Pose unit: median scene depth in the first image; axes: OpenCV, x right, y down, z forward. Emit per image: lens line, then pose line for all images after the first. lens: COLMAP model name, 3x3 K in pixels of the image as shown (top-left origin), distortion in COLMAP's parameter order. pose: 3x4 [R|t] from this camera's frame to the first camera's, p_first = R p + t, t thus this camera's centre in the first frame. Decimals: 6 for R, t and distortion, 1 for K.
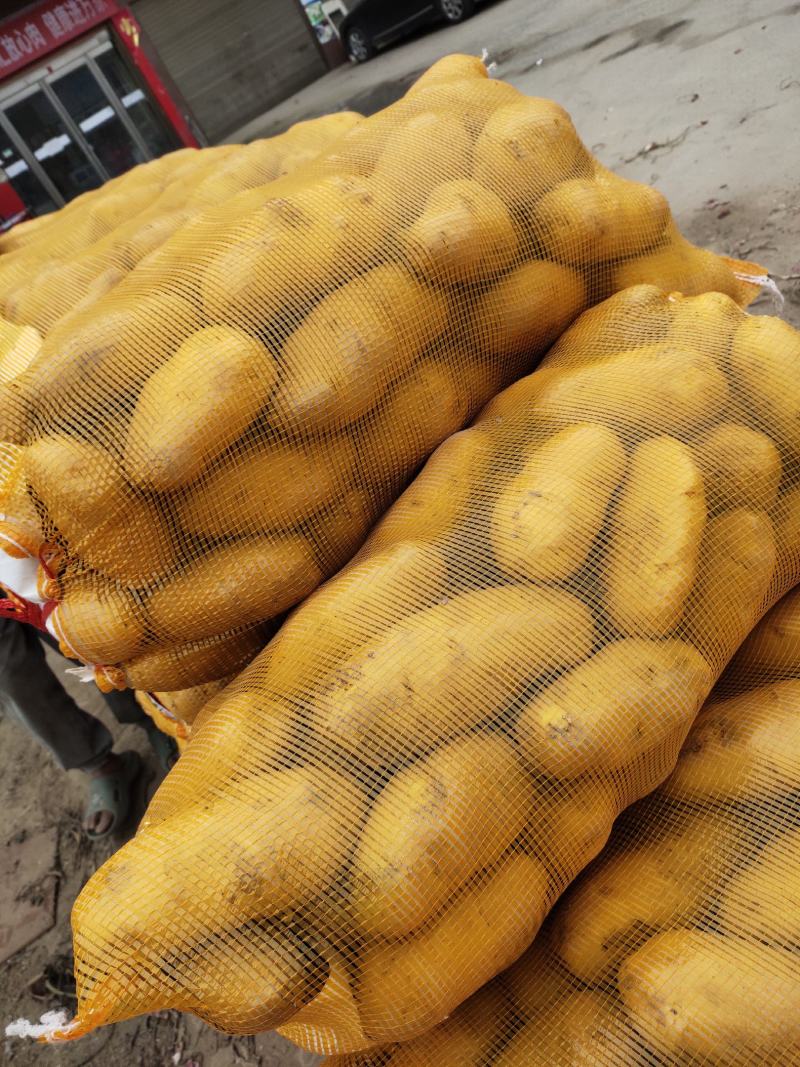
lens RADIAL K [[744.8, 0, 248.3], [0, 744.8, 495.7], [0, 0, 1]] dist [0.024910, -0.027038]
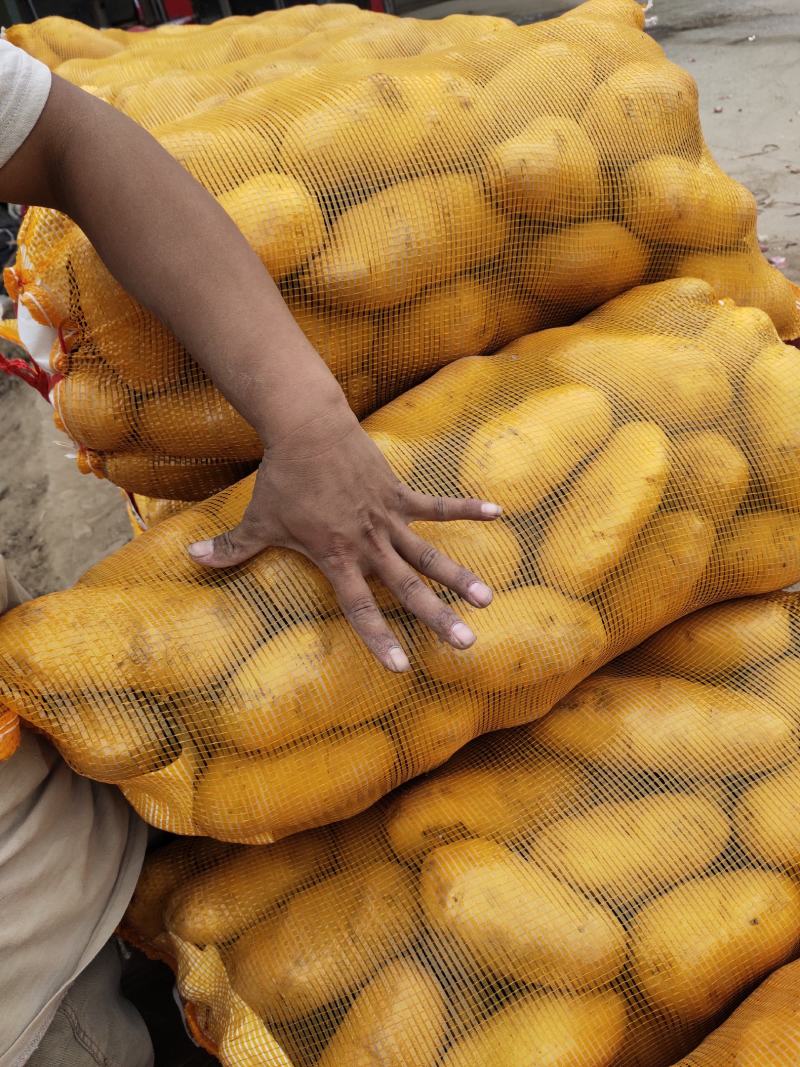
lens RADIAL K [[866.5, 0, 402.5], [0, 866.5, 561.1], [0, 0, 1]] dist [0.012303, -0.008342]
pose [[0.939010, 0.343278, -0.020525, 0.323726], [-0.339116, 0.934232, 0.110502, 0.087037], [0.057108, -0.096802, 0.993664, -0.248280]]
